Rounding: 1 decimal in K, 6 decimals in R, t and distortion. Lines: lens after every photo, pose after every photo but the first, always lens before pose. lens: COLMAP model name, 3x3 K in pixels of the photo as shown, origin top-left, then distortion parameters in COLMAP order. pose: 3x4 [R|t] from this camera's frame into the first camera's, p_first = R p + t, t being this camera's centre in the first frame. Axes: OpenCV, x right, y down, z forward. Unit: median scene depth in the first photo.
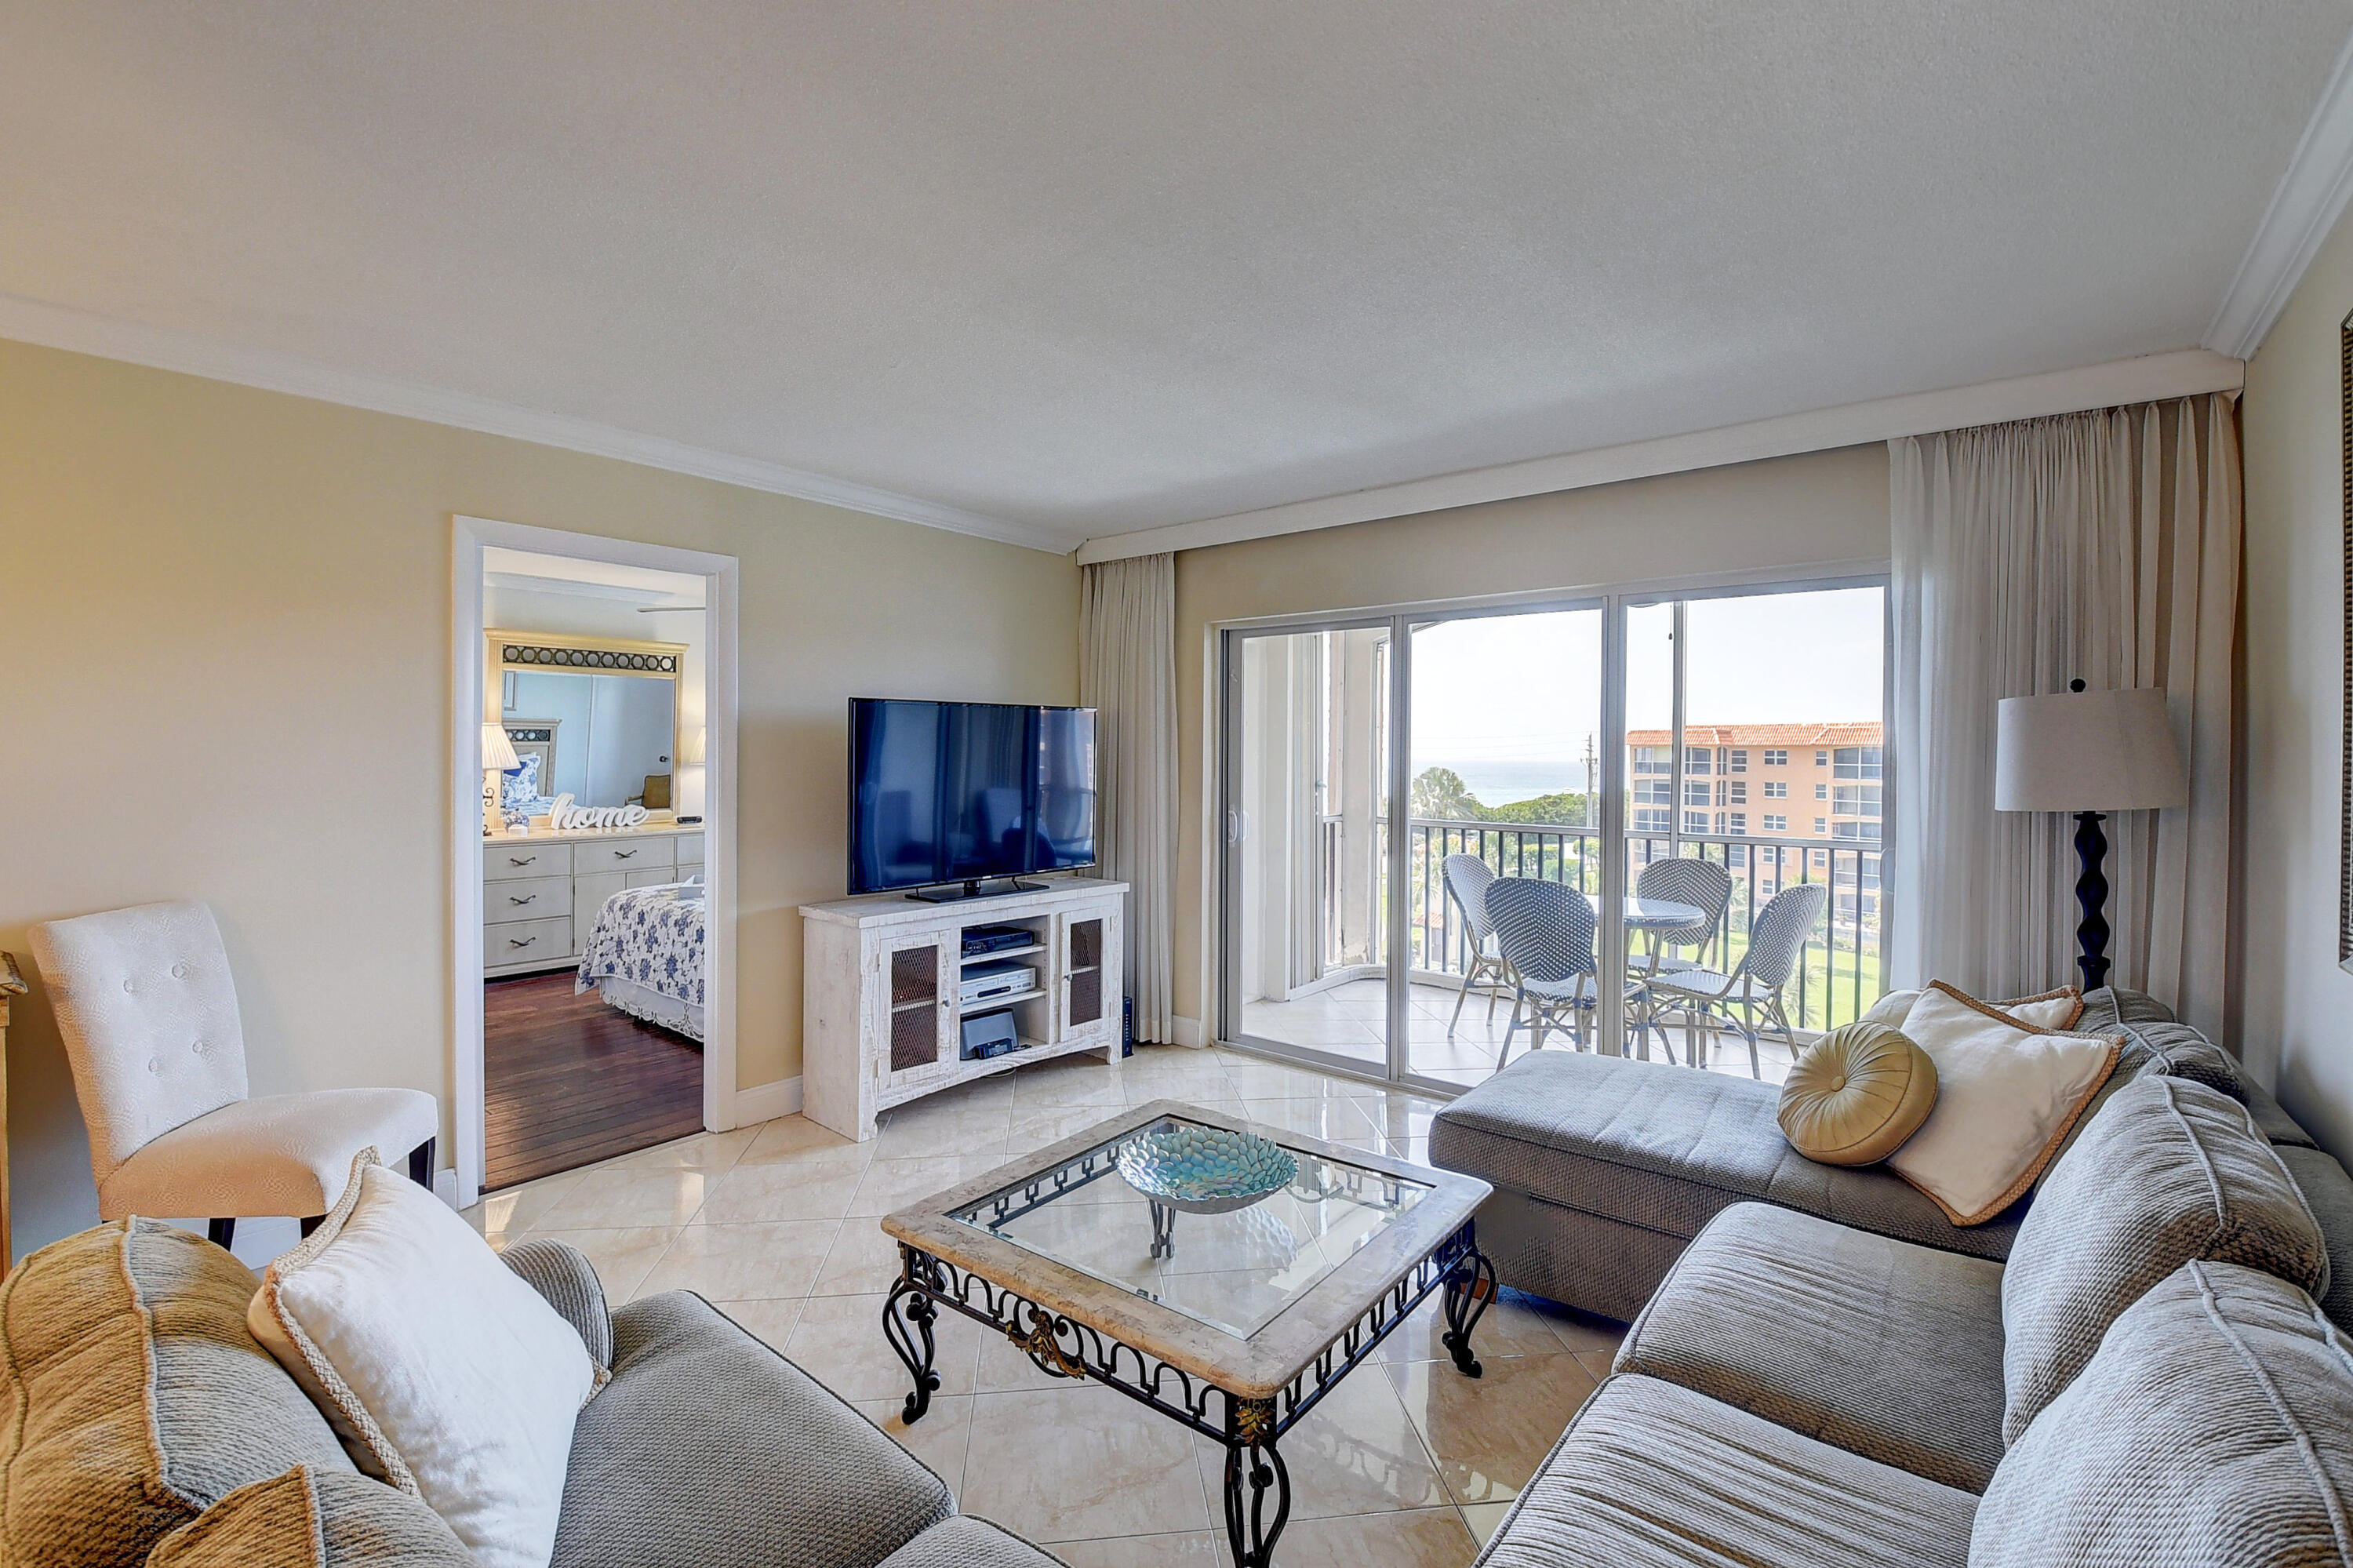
lens RADIAL K [[1034.7, 0, 1164.4], [0, 1034.7, 757.2], [0, 0, 1]] dist [0.015141, -0.030139]
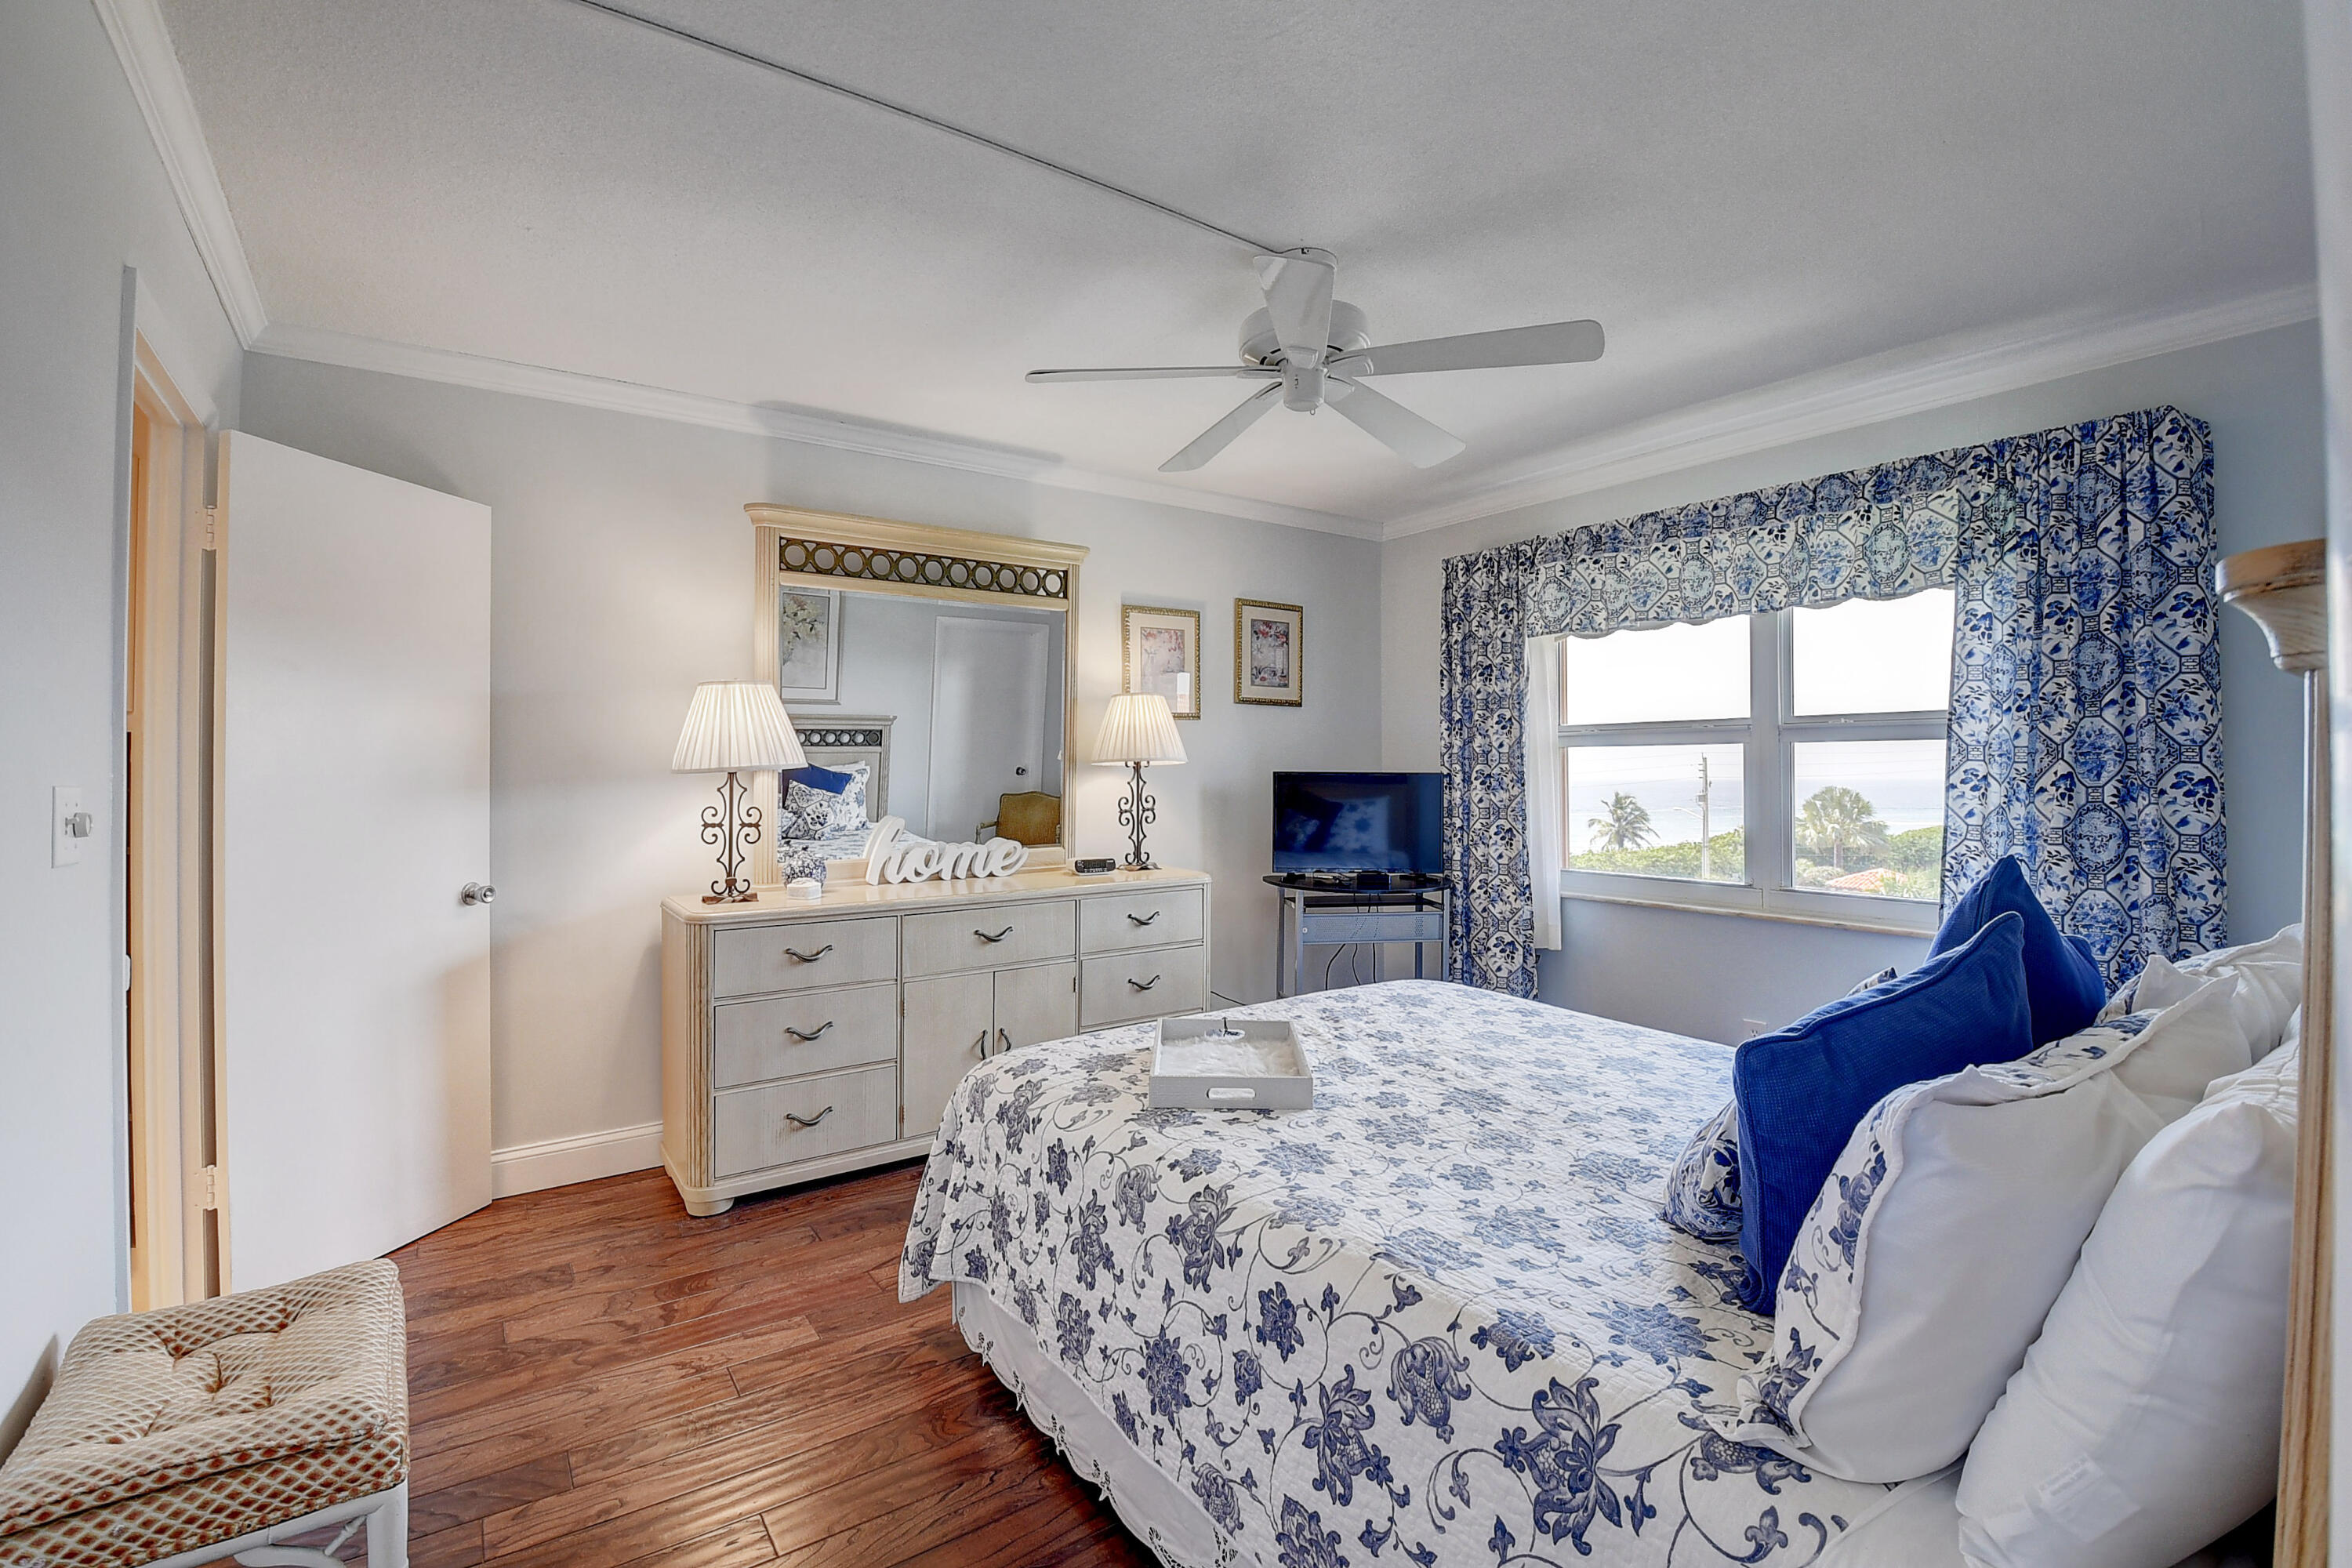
lens RADIAL K [[1055.0, 0, 1164.8], [0, 1055.0, 758.9], [0, 0, 1]] dist [0.022423, -0.033432]
pose [[0.958027, -0.018075, -0.286108, -0.277207], [0.012308, 0.999683, -0.021943, 0.017888], [0.286414, 0.017501, 0.957946, 0.503592]]
